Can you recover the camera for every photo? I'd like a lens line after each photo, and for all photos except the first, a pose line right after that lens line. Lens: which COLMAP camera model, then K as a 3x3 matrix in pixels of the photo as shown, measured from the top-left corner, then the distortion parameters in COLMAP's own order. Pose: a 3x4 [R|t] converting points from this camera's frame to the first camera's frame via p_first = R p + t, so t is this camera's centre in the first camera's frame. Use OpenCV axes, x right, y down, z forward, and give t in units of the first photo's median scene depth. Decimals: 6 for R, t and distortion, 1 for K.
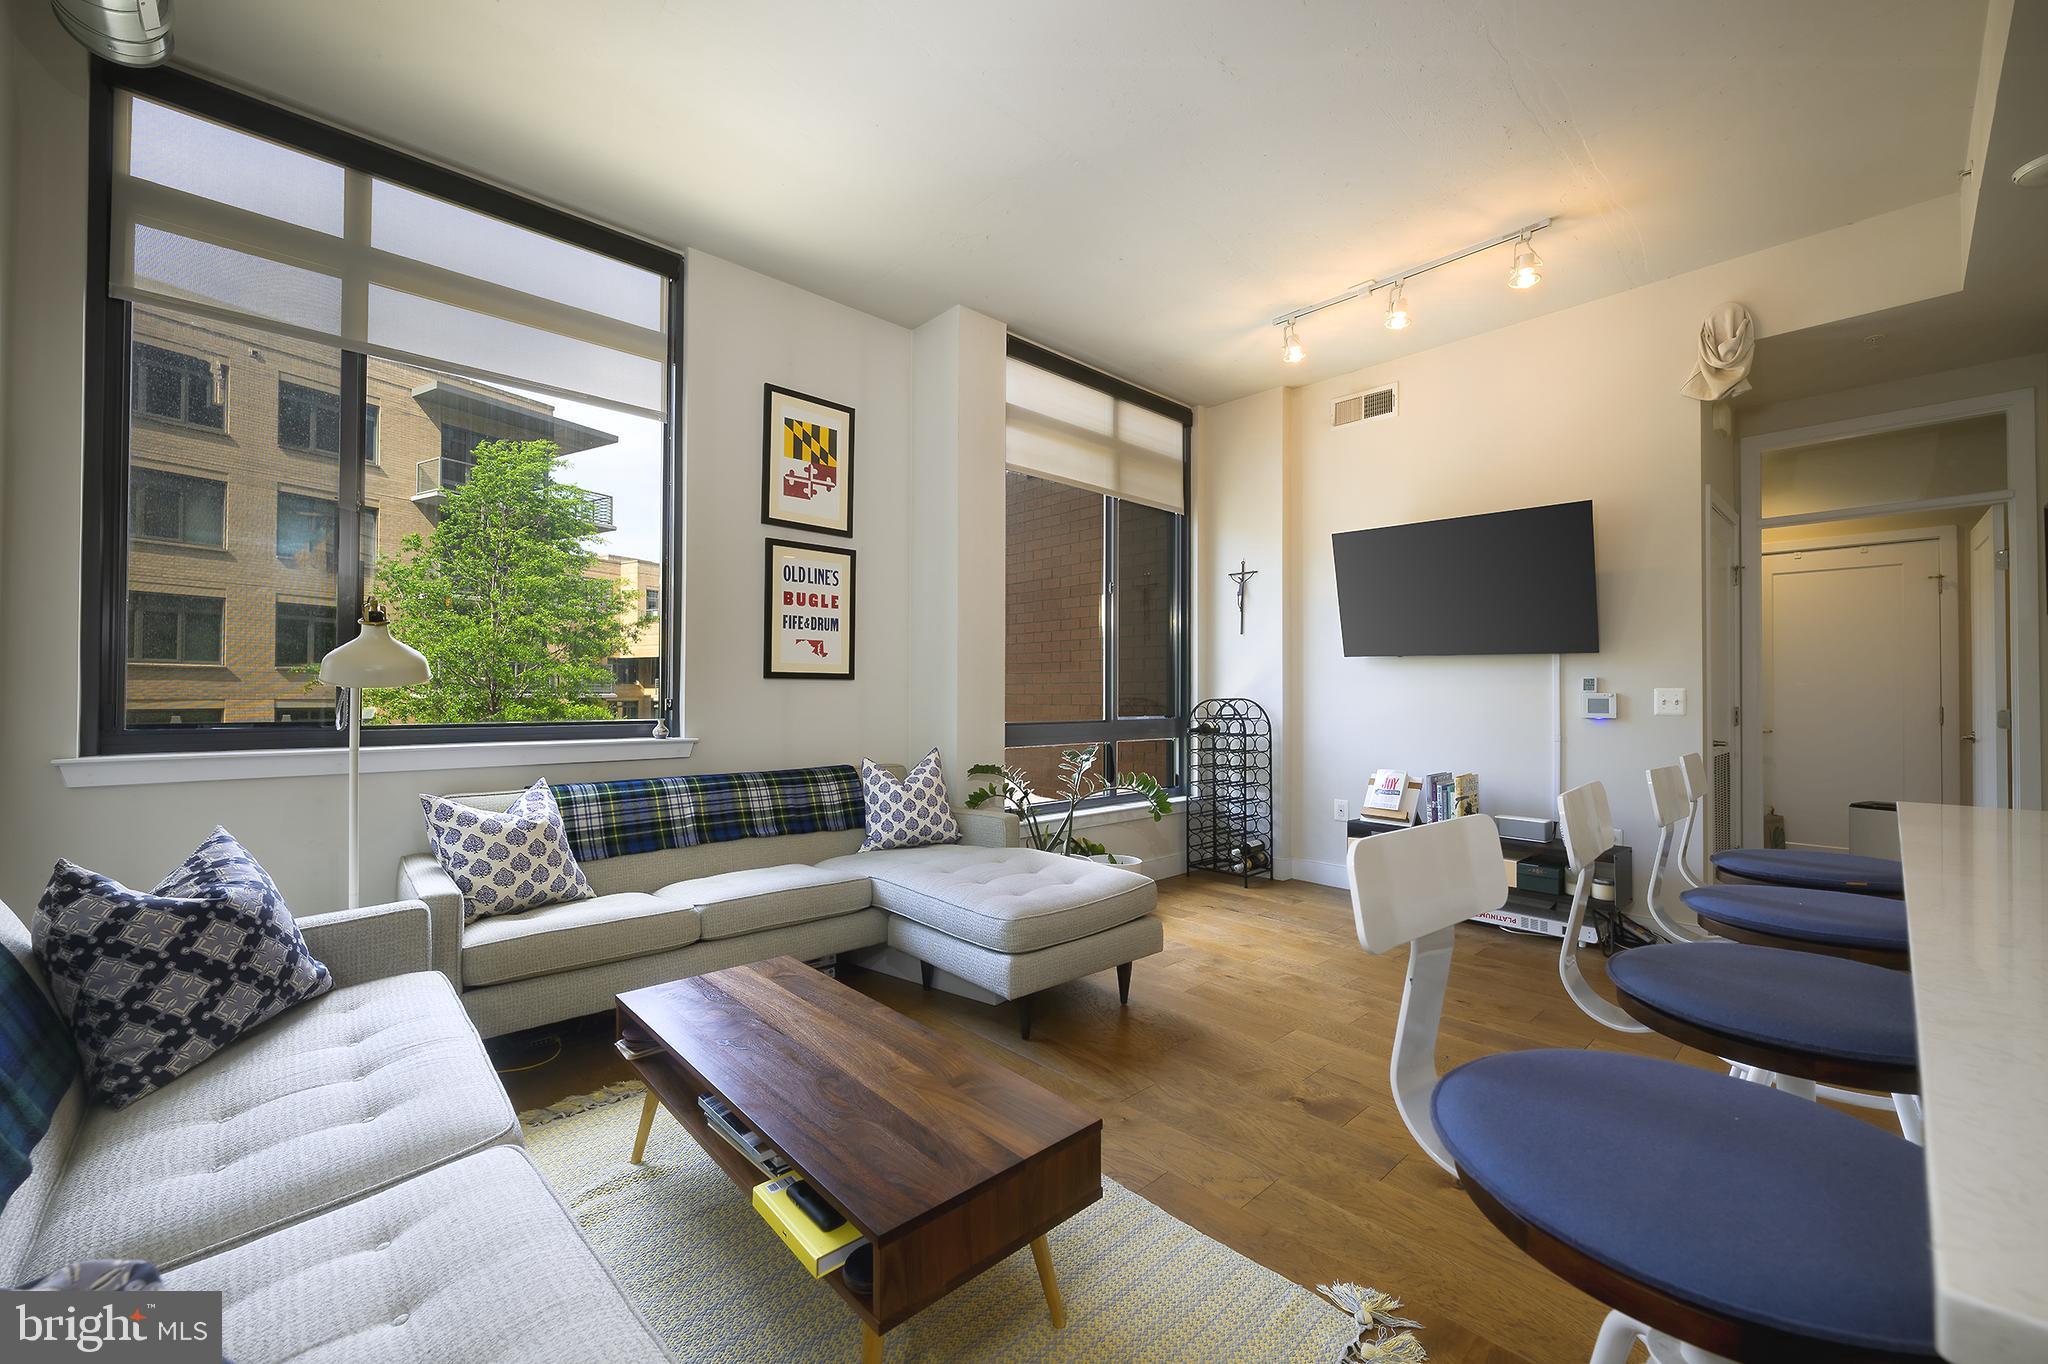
lens RADIAL K [[806.4, 0, 1030.4], [0, 806.4, 686.1], [0, 0, 1]] dist [-0.002122, -0.000173]
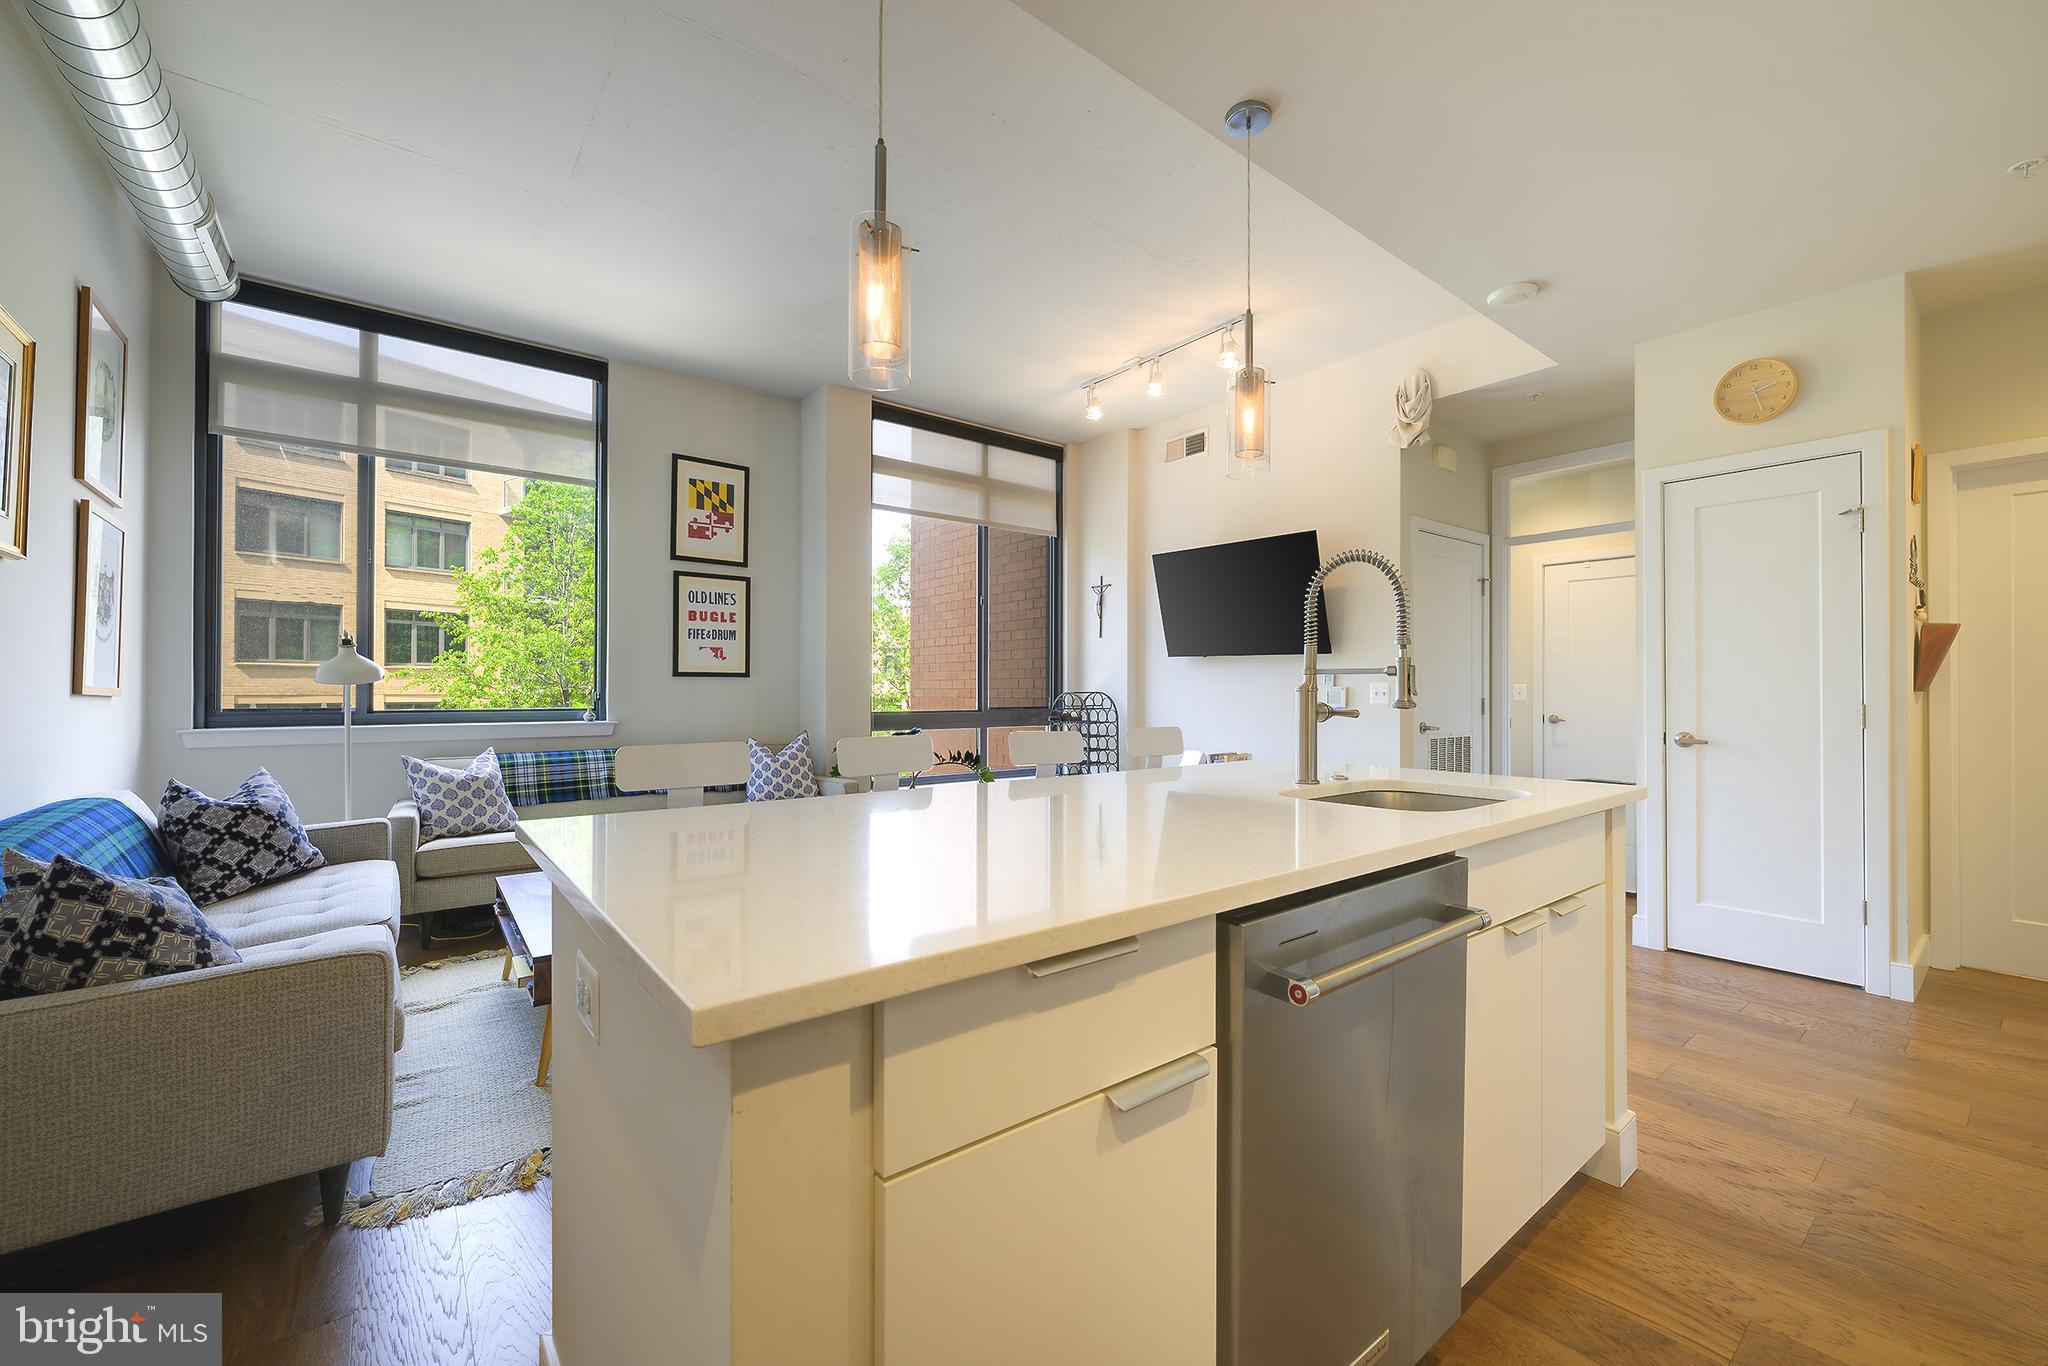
lens RADIAL K [[806.4, 0, 1030.4], [0, 806.4, 687.1], [0, 0, 1]] dist [-0.002122, -0.000173]
pose [[0.996244, -0.002050, -0.086566, 0.434963], [0.002681, 0.999971, 0.007175, -0.000719], [0.086549, -0.007380, 0.996220, -0.316060]]
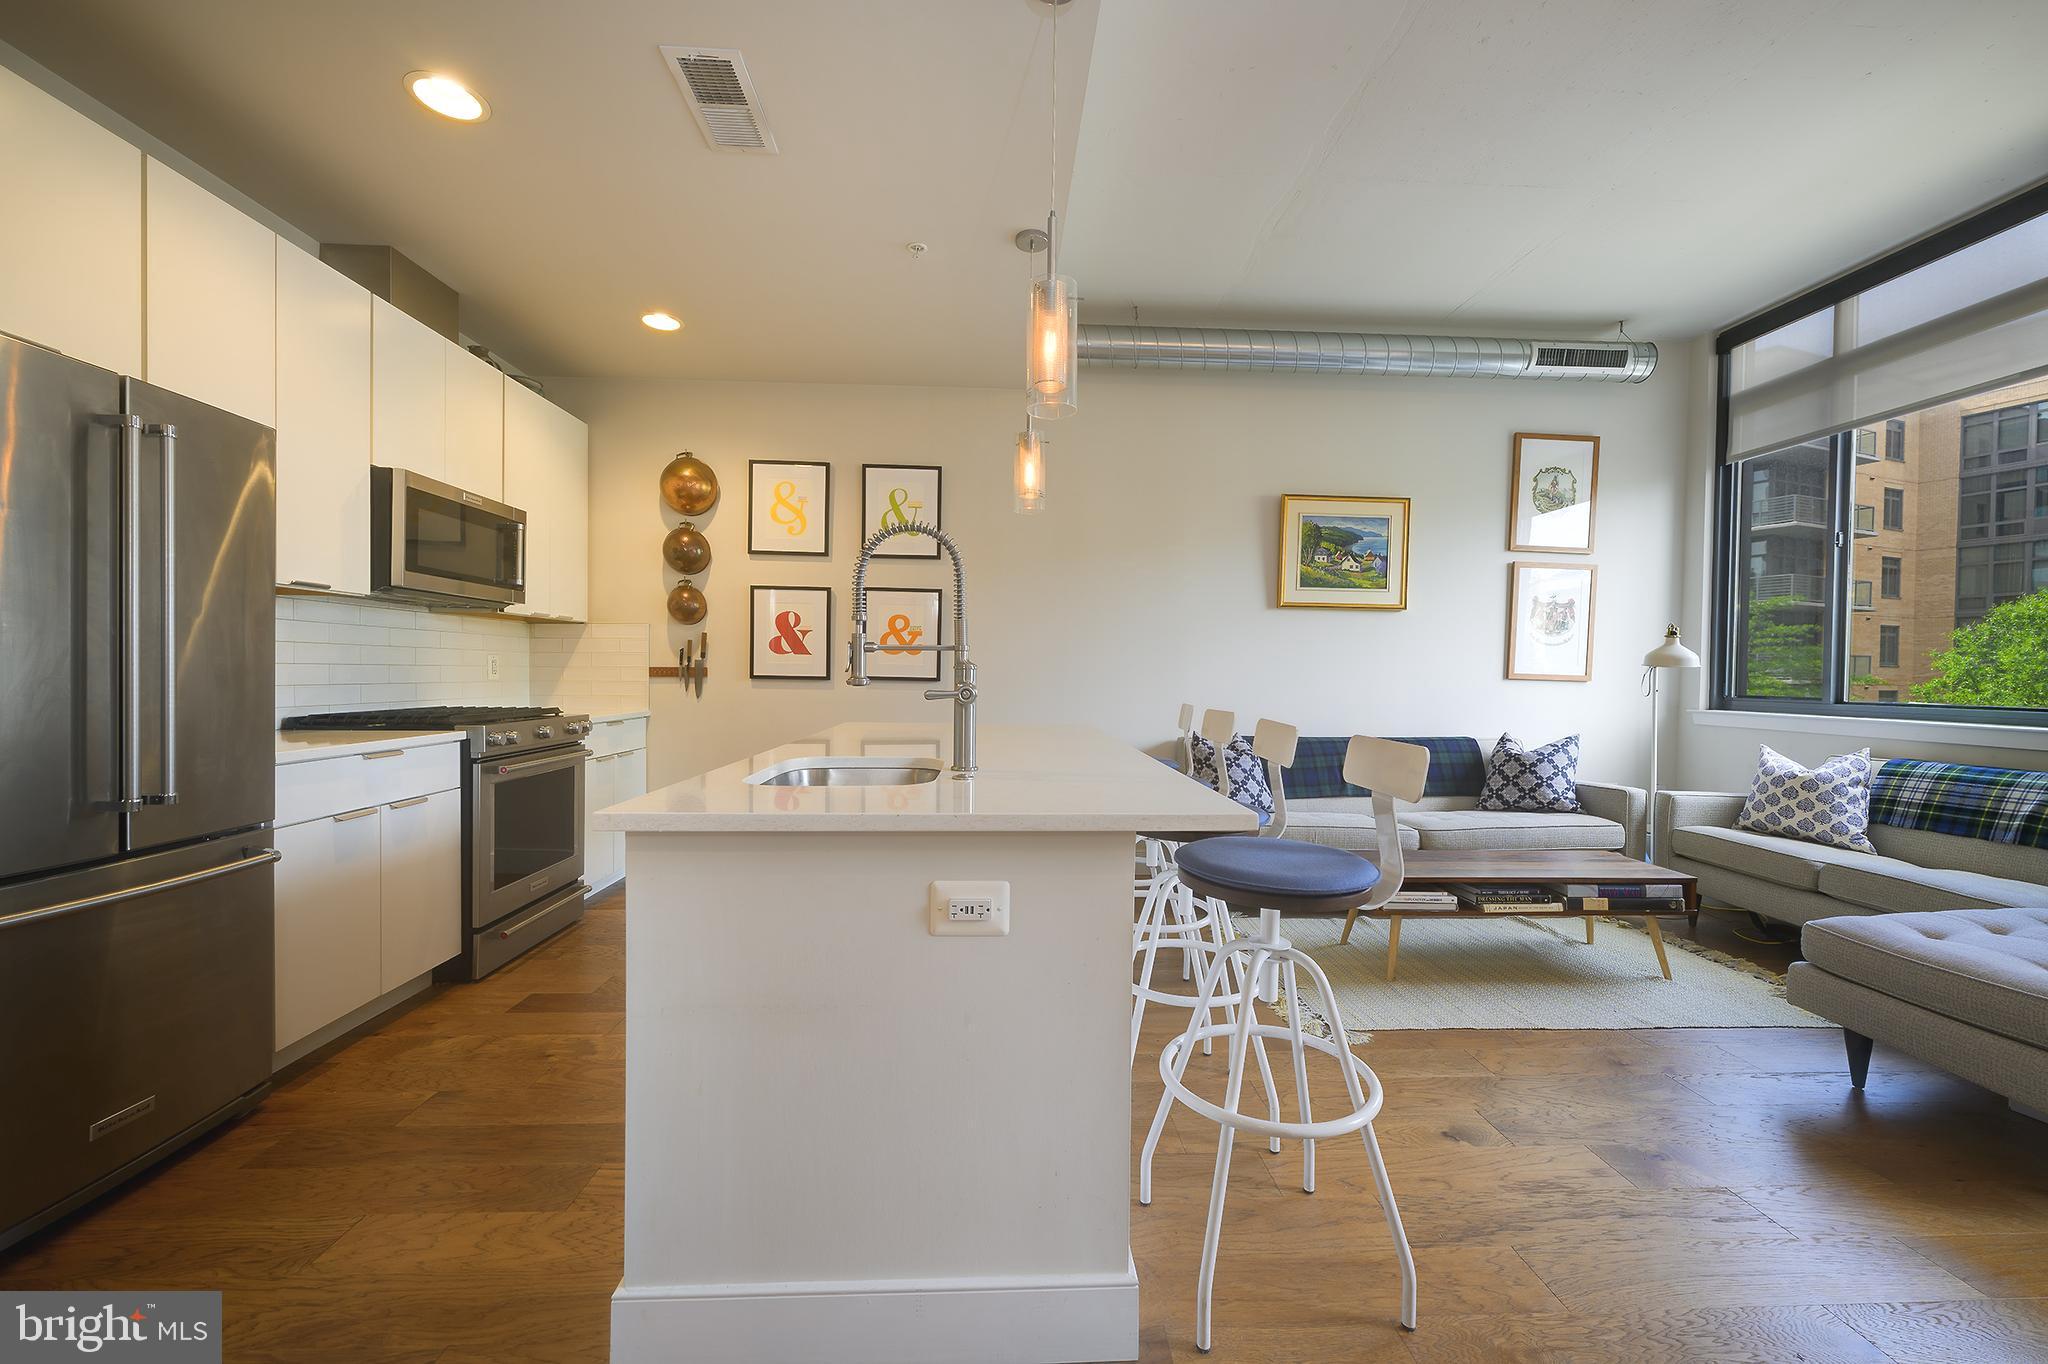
lens RADIAL K [[806.4, 0, 1030.4], [0, 806.4, 686.1], [0, 0, 1]] dist [-0.002122, -0.000173]
pose [[-0.650256, 0.004212, -0.759704, 1.012546], [-0.003459, 0.999958, 0.008504, 0.014787], [0.759708, 0.008157, -0.650214, 0.757772]]
